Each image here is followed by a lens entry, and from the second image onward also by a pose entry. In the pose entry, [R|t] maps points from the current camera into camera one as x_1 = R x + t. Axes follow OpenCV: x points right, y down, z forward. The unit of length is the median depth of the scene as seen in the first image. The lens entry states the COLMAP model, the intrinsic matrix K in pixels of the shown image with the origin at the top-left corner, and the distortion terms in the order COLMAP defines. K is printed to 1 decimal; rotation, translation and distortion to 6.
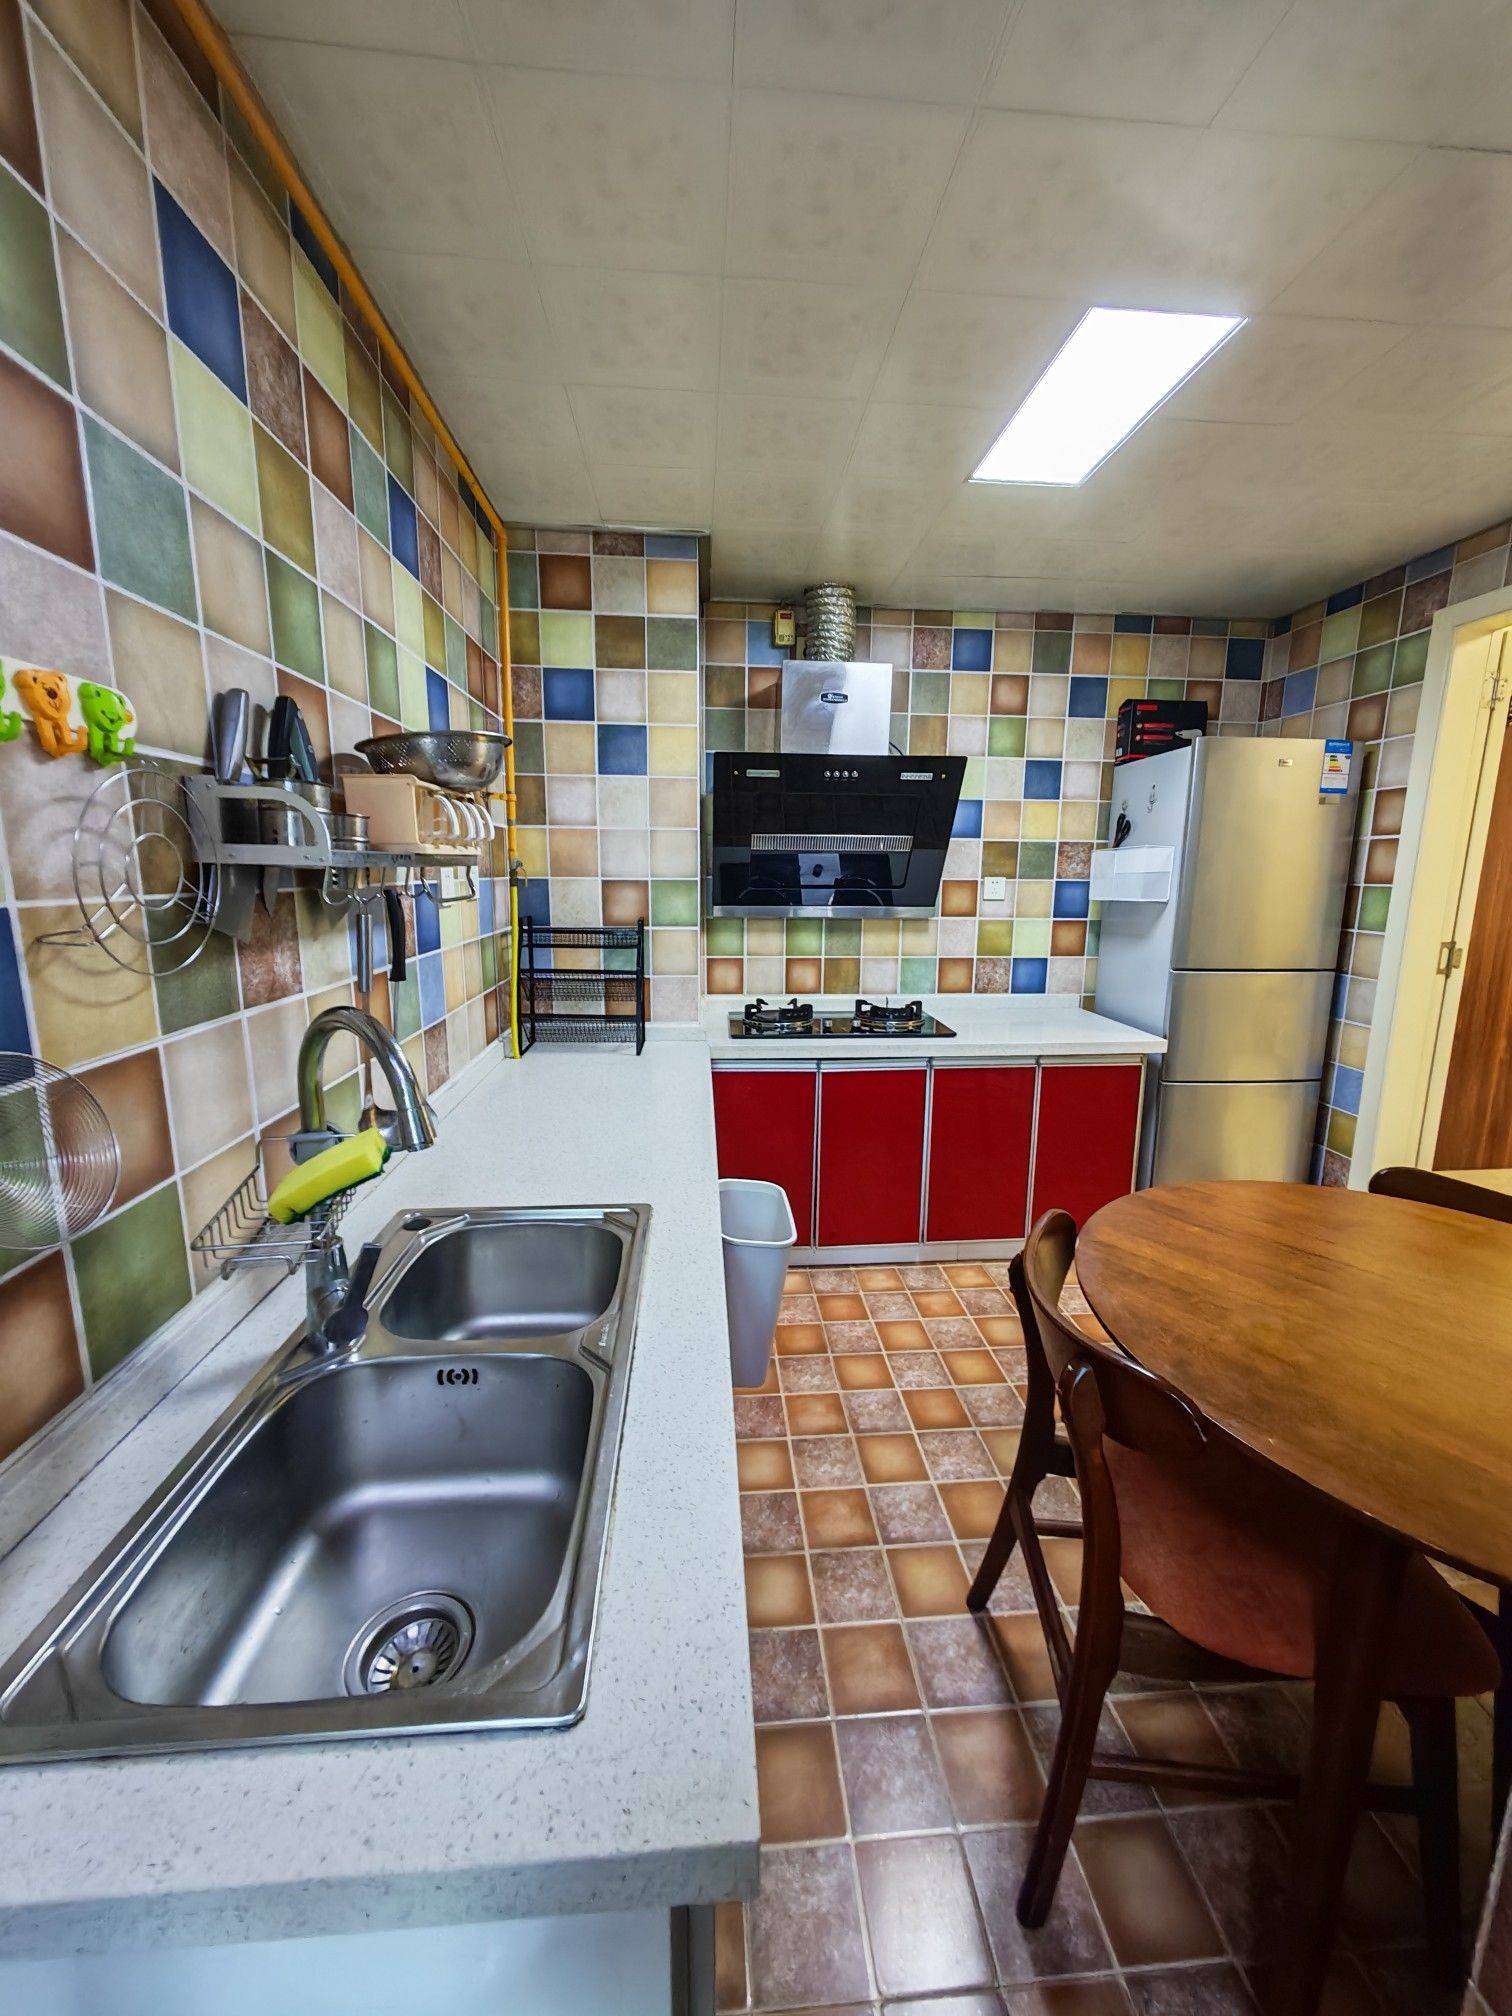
lens RADIAL K [[758.7, 0, 756.5], [0, 758.7, 1002.0], [0, 0, 1]] dist [0.001427, 0.000421]
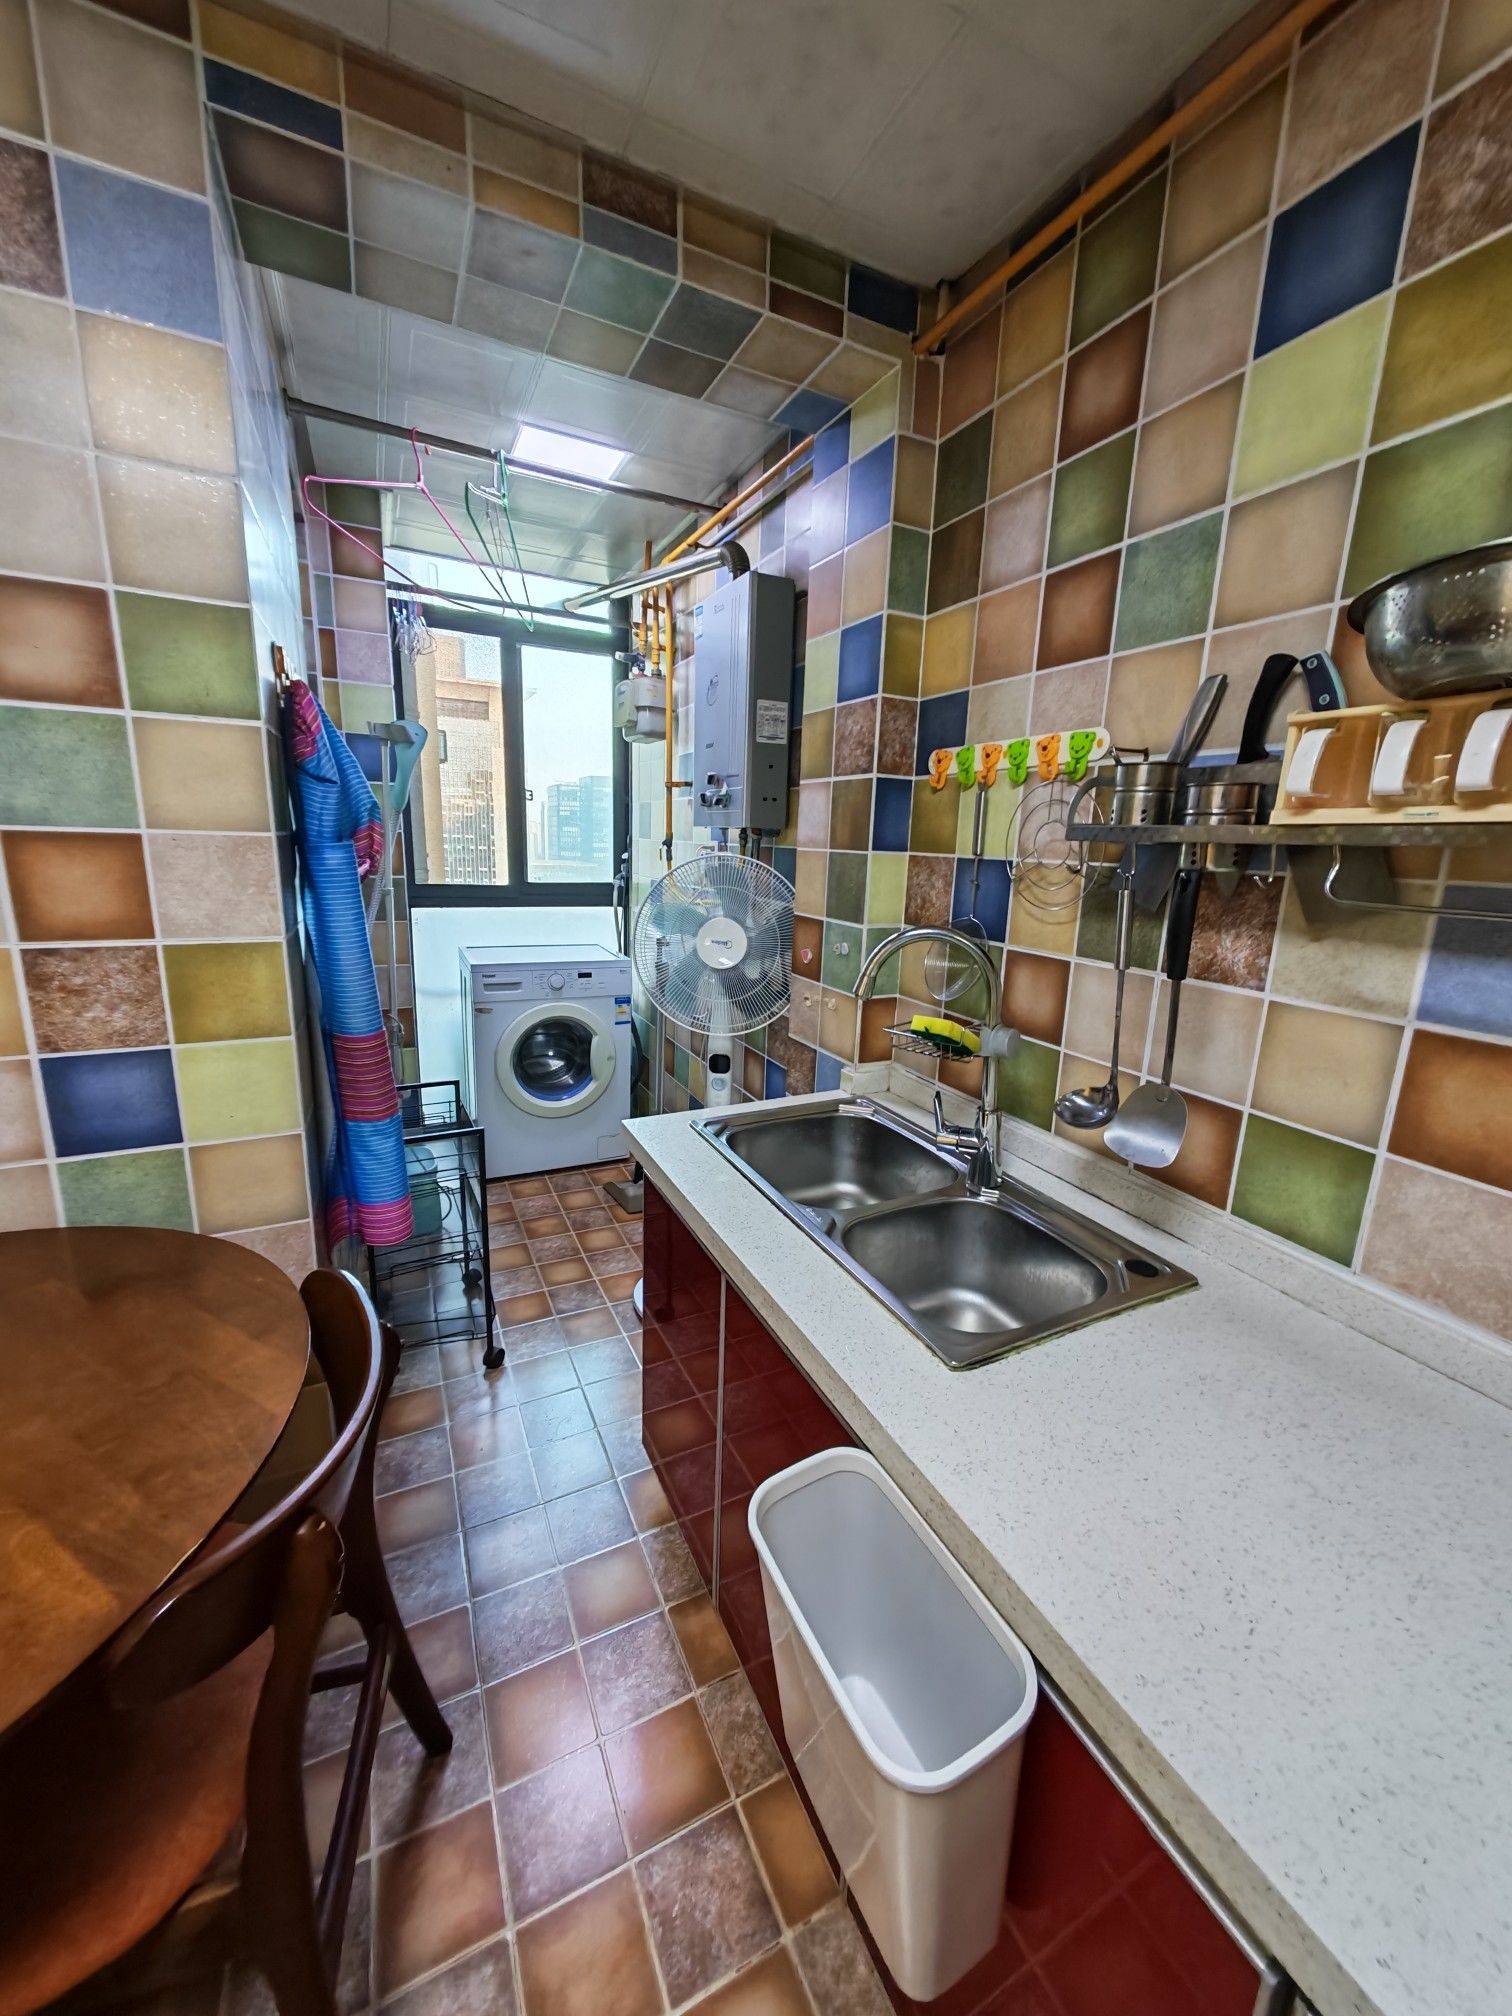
lens RADIAL K [[758.7, 0, 756.5], [0, 758.7, 1002.0], [0, 0, 1]] dist [0.001427, 0.000421]
pose [[-0.926832, 0.039362, -0.373408, 0.146686], [-0.106470, 0.926120, 0.361893, -0.138443], [0.360065, 0.375170, -0.854166, 0.833882]]
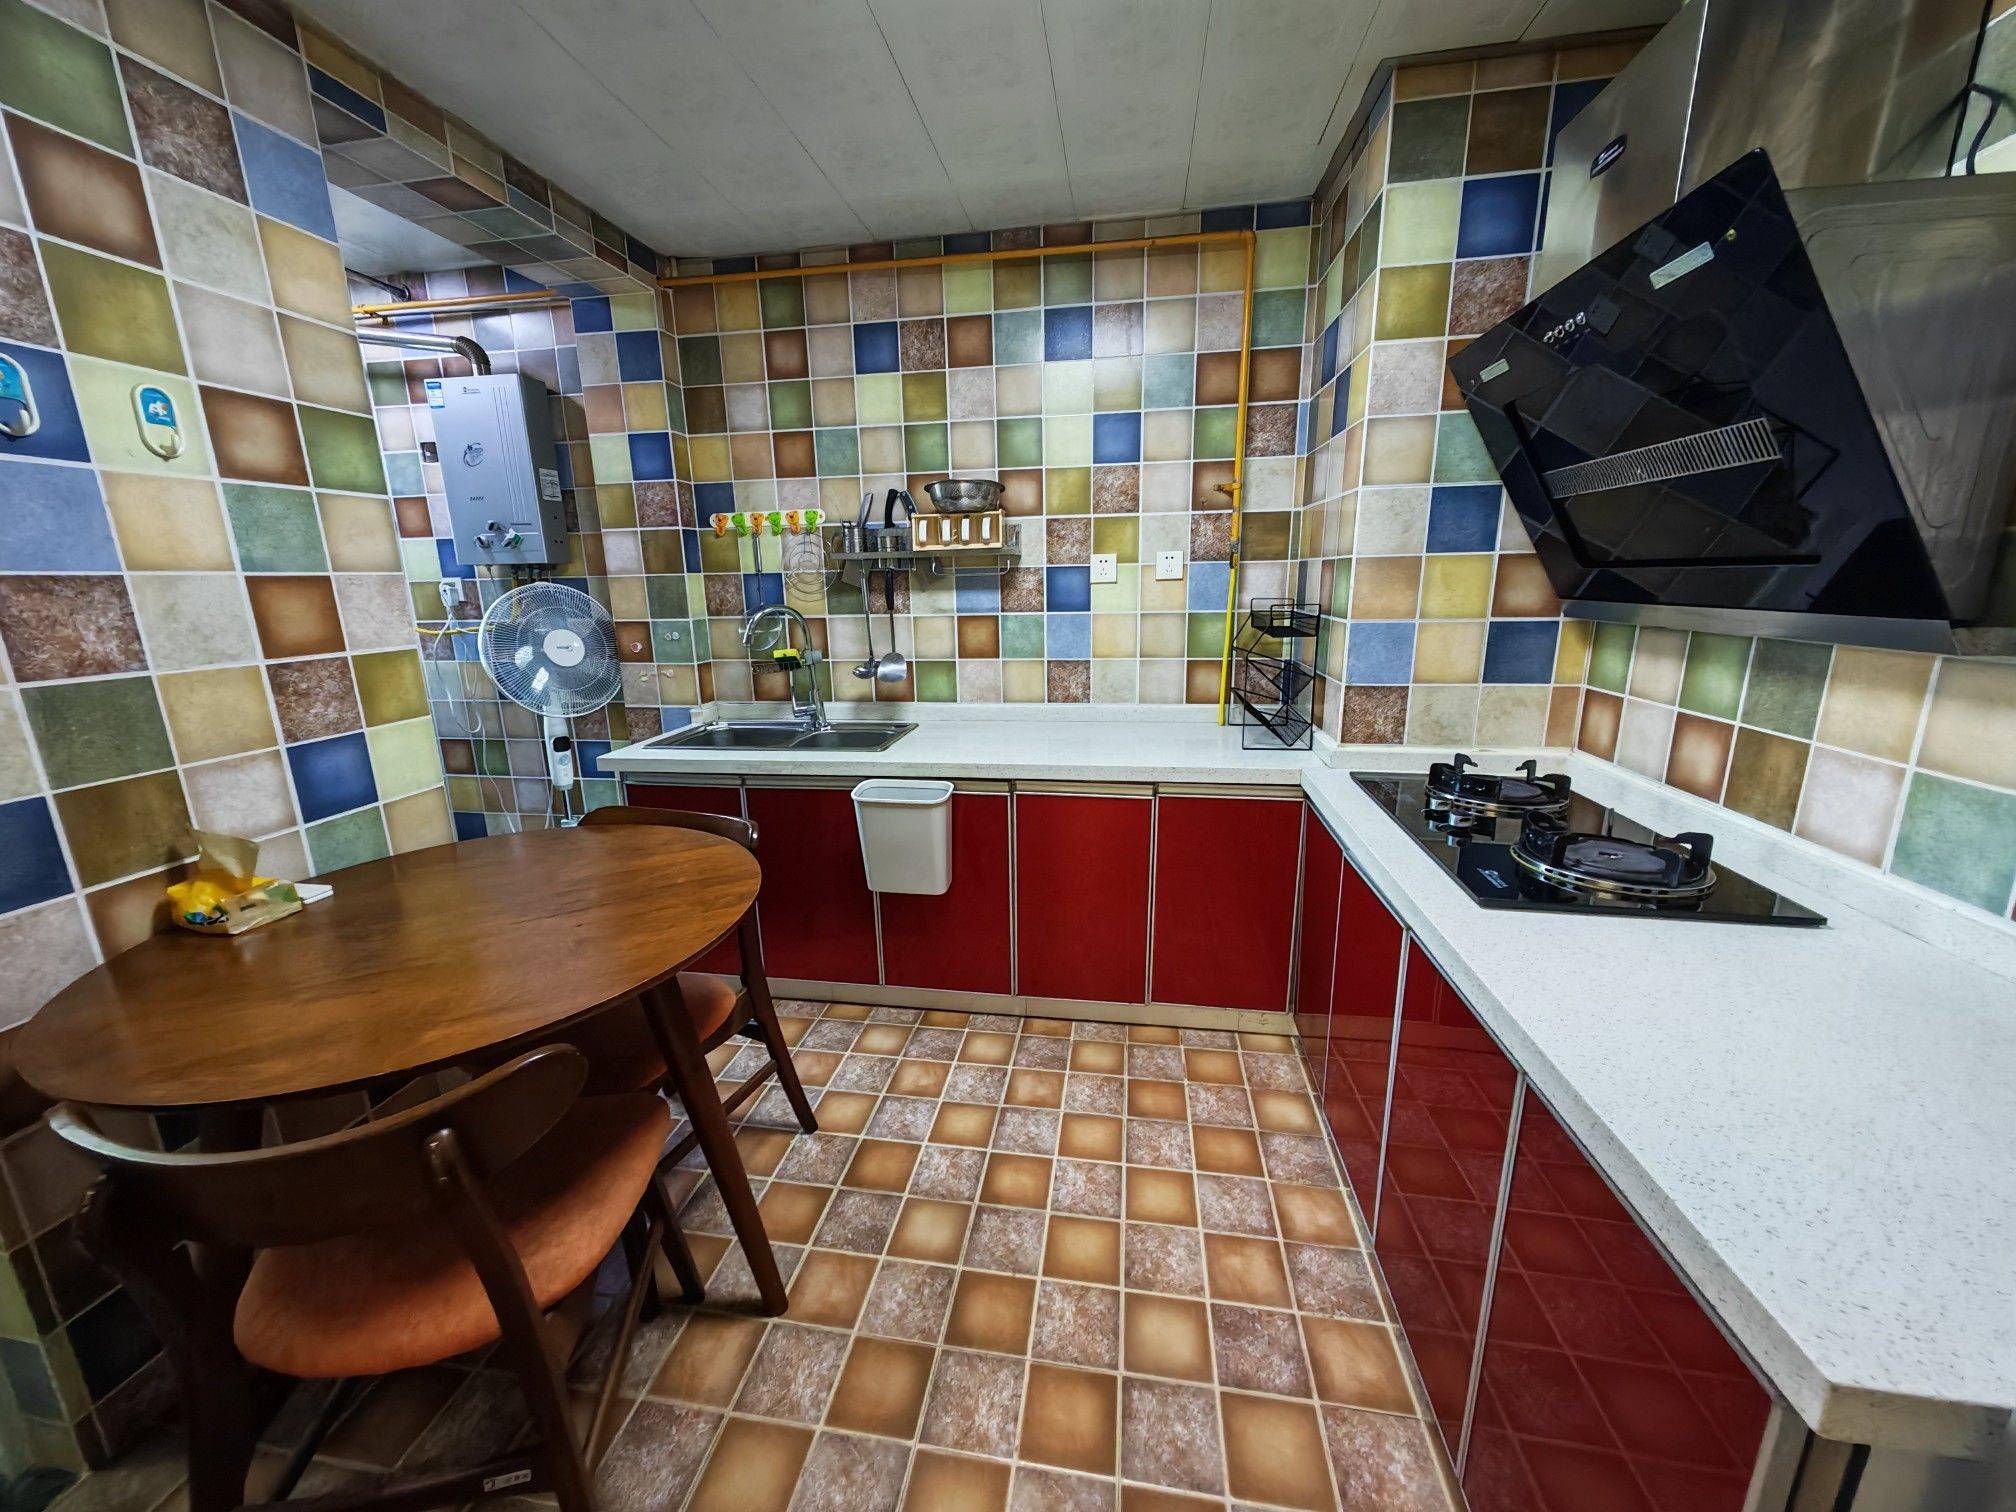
lens RADIAL K [[758.7, 0, 1002.9], [0, 758.7, 750.2], [0, 0, 1]] dist [0.001427, 0.000421]
pose [[-0.242202, 0.213465, -0.946452, 0.885842], [-0.150415, 0.955441, 0.253984, -0.133992], [0.958495, 0.203876, -0.199301, 0.987290]]
